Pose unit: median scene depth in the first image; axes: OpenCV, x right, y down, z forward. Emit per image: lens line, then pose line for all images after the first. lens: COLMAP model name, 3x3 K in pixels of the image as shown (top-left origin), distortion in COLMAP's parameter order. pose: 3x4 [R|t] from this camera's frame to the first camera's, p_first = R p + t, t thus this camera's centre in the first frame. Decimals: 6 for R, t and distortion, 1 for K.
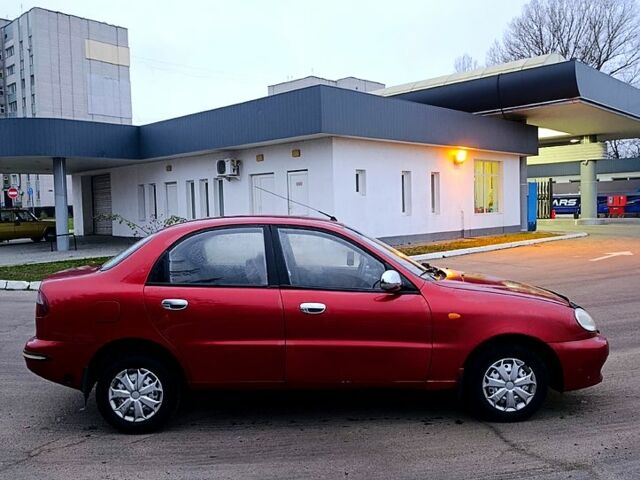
lens RADIAL K [[568.7, 0, 317.6], [0, 568.7, 238.9], [0, 0, 1]] dist [0.073170, -0.142306]
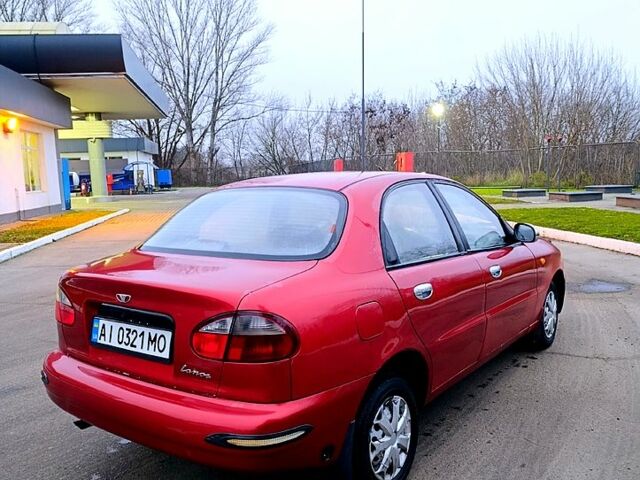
lens RADIAL K [[569.5, 0, 322.6], [0, 569.5, 242.2], [0, 0, 1]] dist [0.062335, -0.111728]
pose [[0.606306, -0.093557, 0.789709, -0.158338], [0.062958, 0.995586, 0.069611, -0.000467], [-0.792736, 0.007513, 0.609519, 0.121338]]
